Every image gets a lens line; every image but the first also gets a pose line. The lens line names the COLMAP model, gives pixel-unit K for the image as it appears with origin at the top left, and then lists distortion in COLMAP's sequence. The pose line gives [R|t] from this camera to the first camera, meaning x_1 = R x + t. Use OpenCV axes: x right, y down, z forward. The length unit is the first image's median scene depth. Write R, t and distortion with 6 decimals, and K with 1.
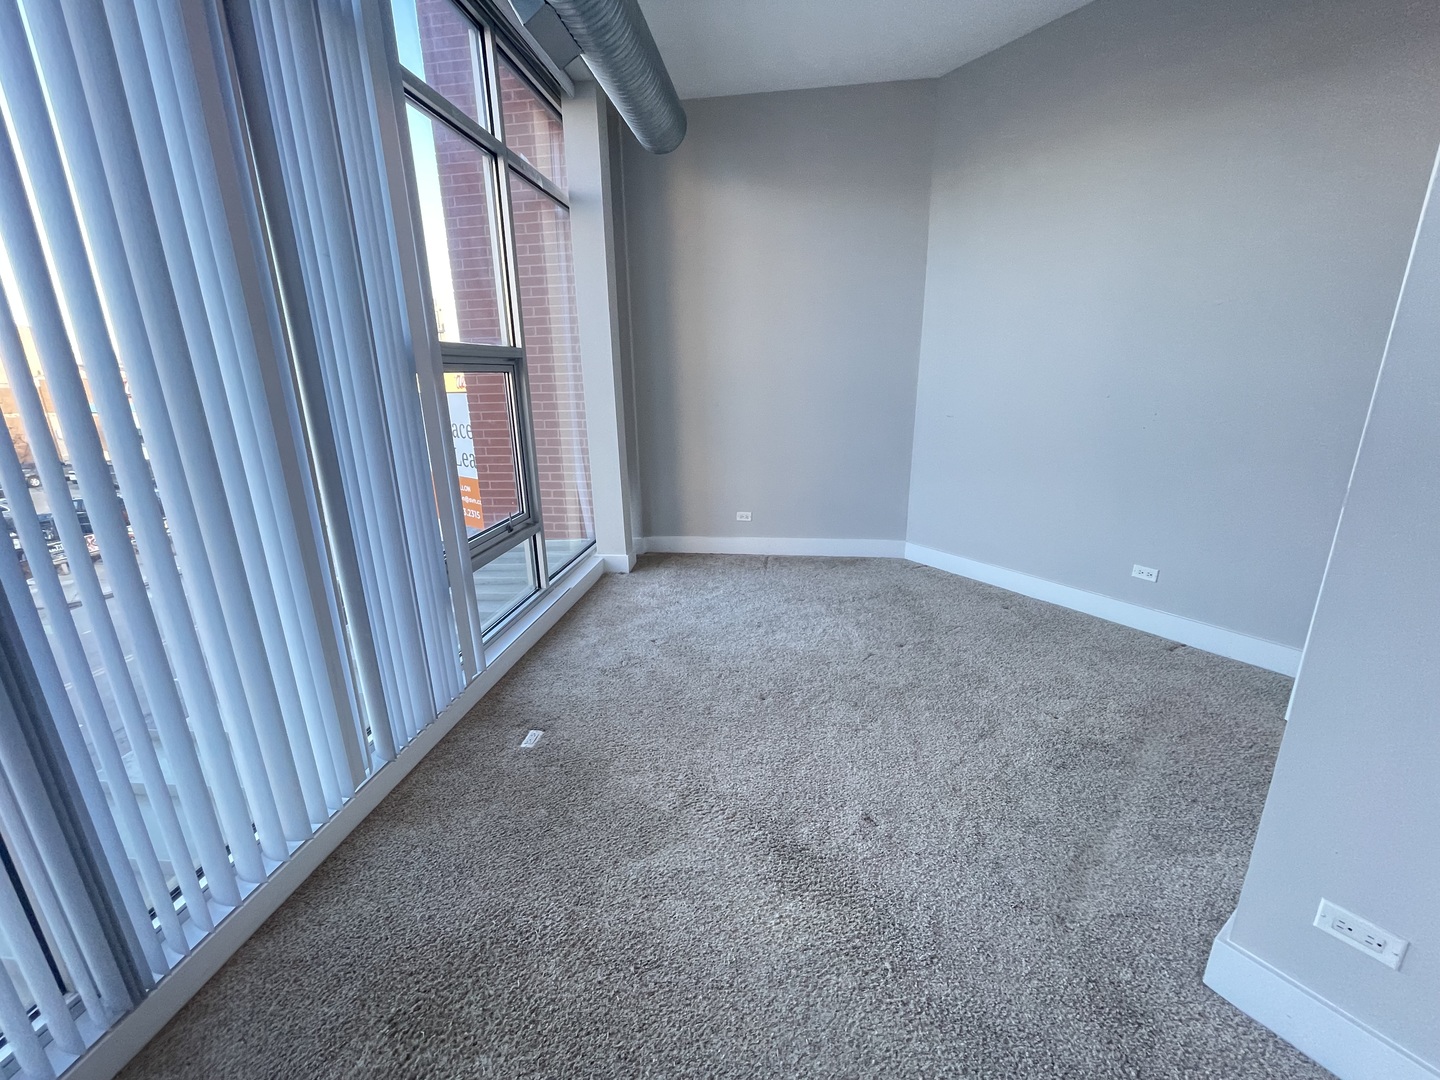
lens RADIAL K [[584.5, 0, 720.0], [0, 584.5, 540.0], [0, 0, 1]] dist [-0.007782, -0.000033]
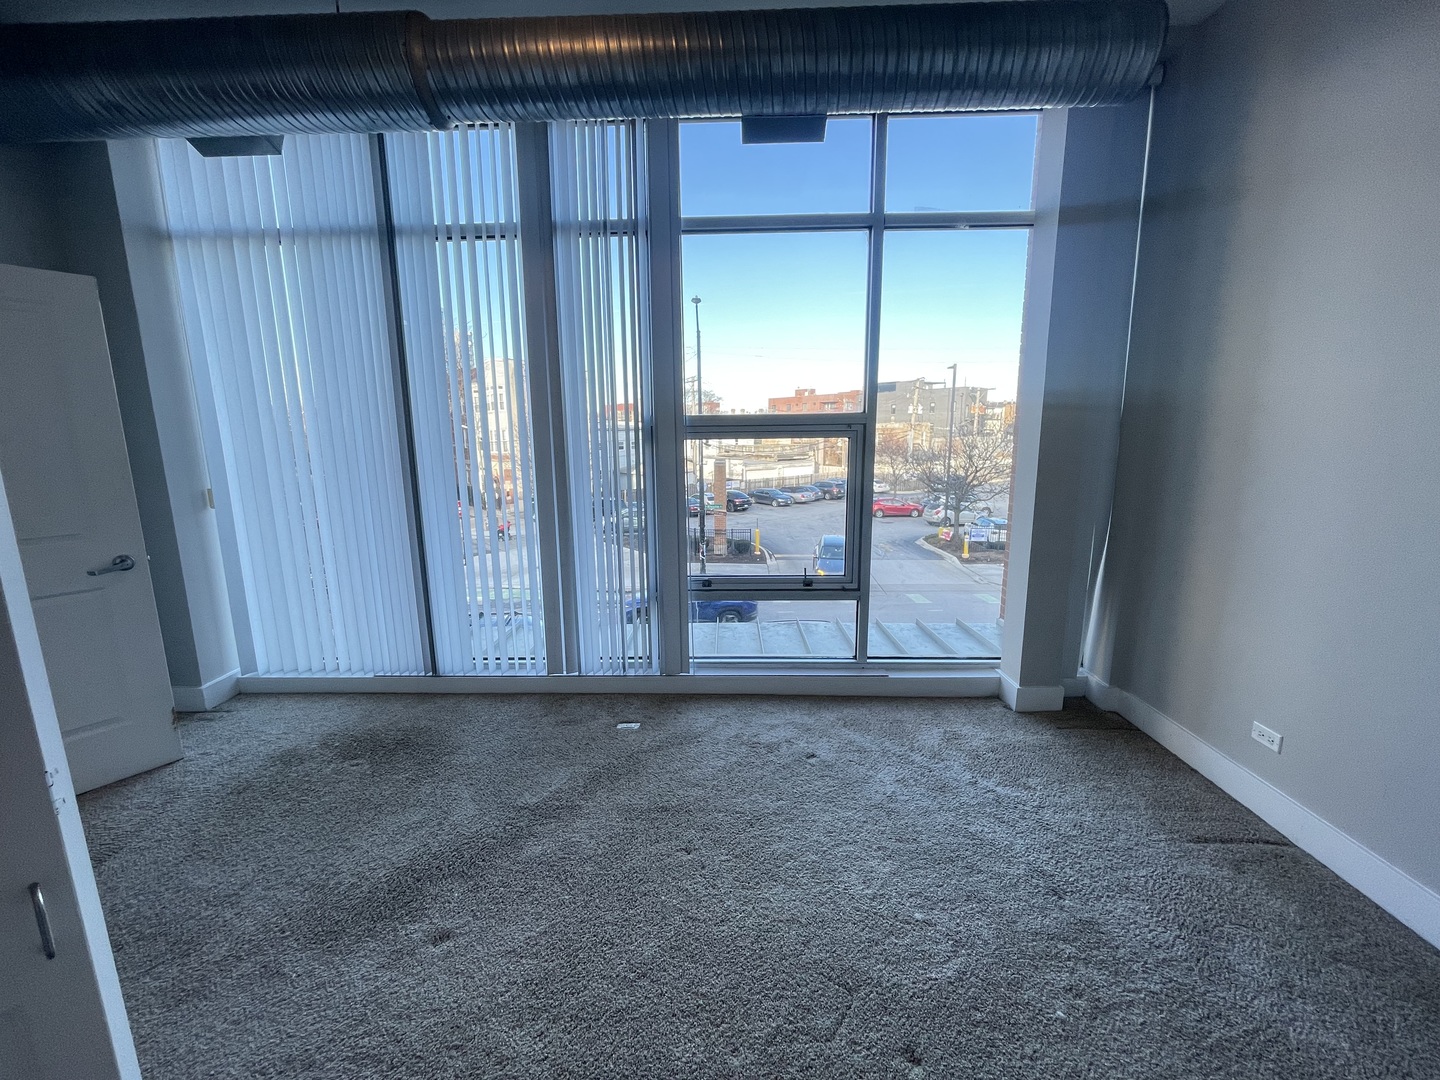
lens RADIAL K [[574.0, 0, 718.9], [0, 574.0, 537.2], [0, 0, 1]] dist [-0.000157, -0.000010]
pose [[0.109166, 0.187561, -0.976168, 0.526006], [-0.269870, 0.950745, 0.152496, -0.182002], [0.956689, 0.246791, 0.154406, 0.572074]]
